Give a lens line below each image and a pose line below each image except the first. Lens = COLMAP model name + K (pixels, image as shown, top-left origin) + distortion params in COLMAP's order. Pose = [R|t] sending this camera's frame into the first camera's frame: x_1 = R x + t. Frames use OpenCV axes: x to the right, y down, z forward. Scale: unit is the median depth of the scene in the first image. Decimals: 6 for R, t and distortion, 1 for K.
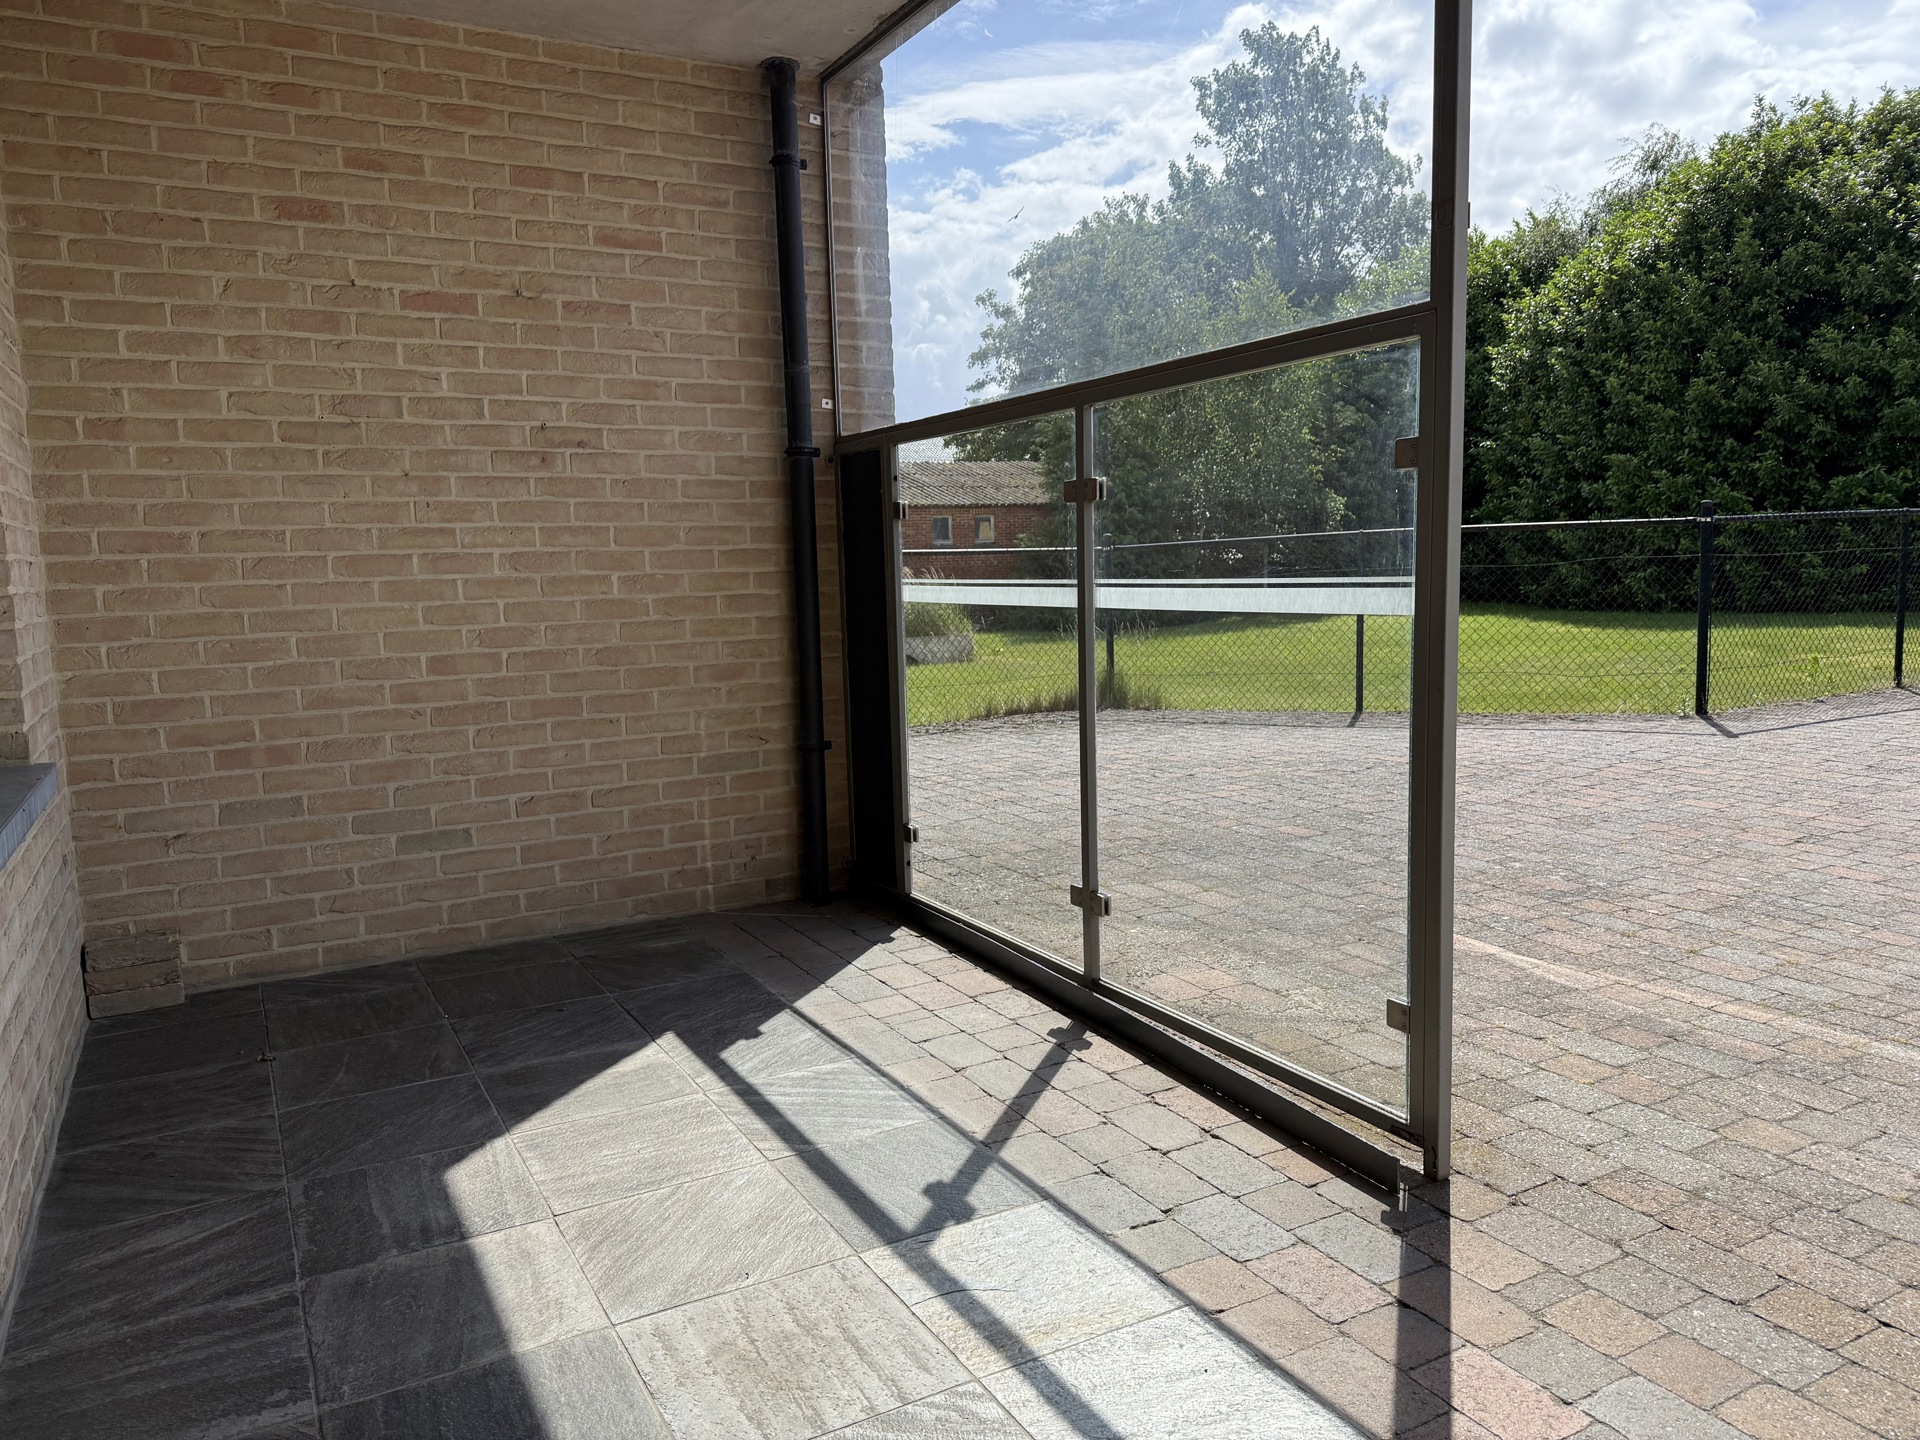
lens RADIAL K [[1347.0, 0, 957.5], [0, 1347.0, 724.3], [0, 0, 1]] dist [0.030334, -0.032054]
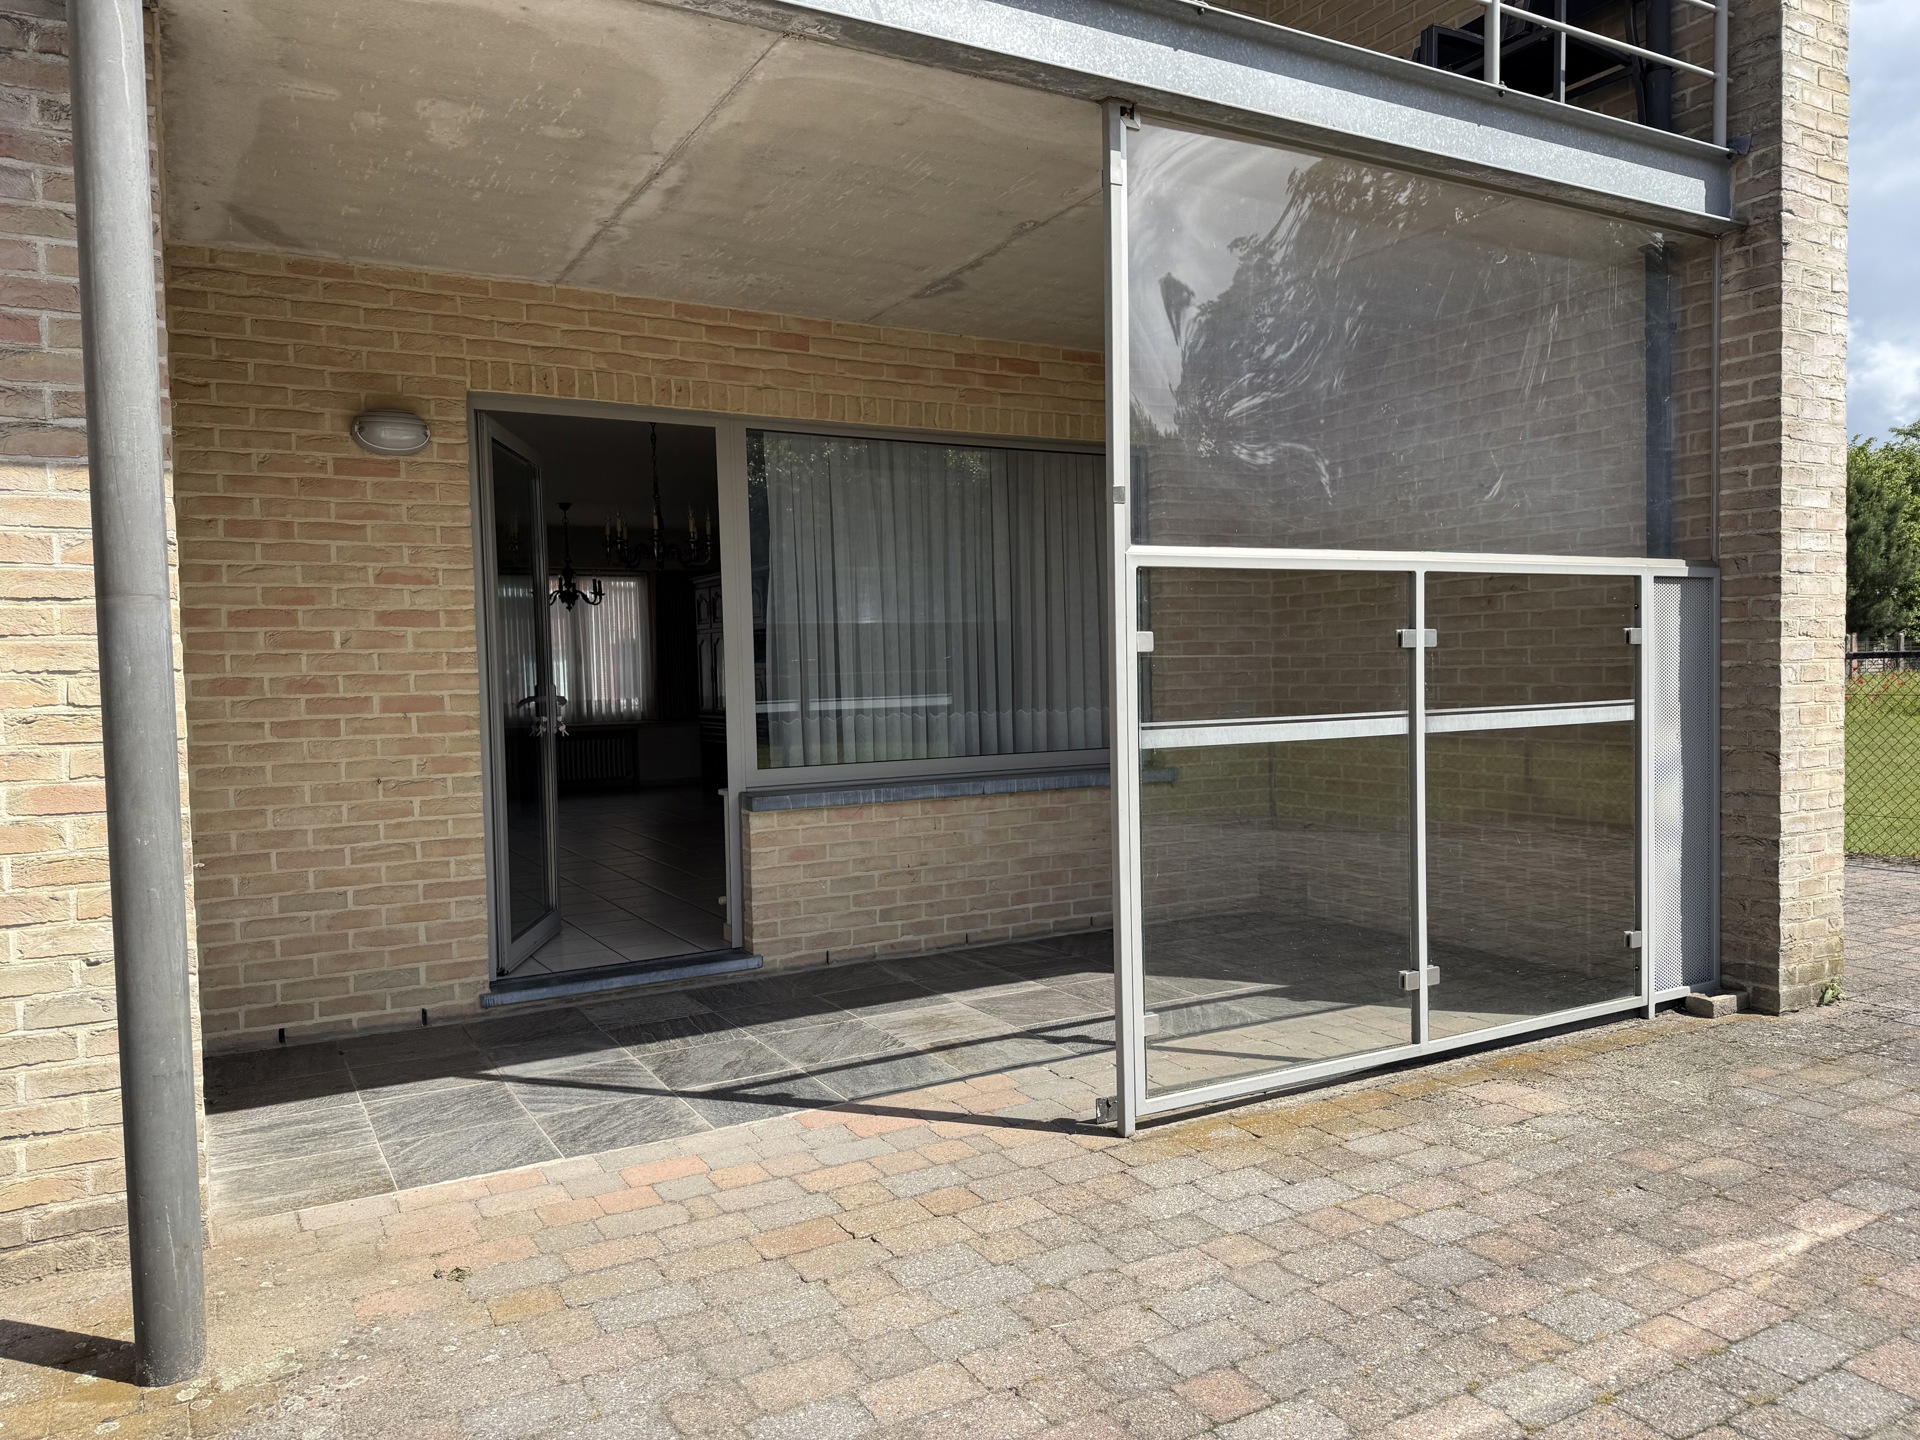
lens RADIAL K [[1347.0, 0, 957.5], [0, 1347.0, 719.5], [0, 0, 1]] dist [0.030334, -0.032054]
pose [[-0.006058, 0.055672, -0.998431, 1.297882], [-0.111756, 0.992157, 0.056000, -0.114210], [0.993717, 0.111920, 0.000211, 0.583963]]
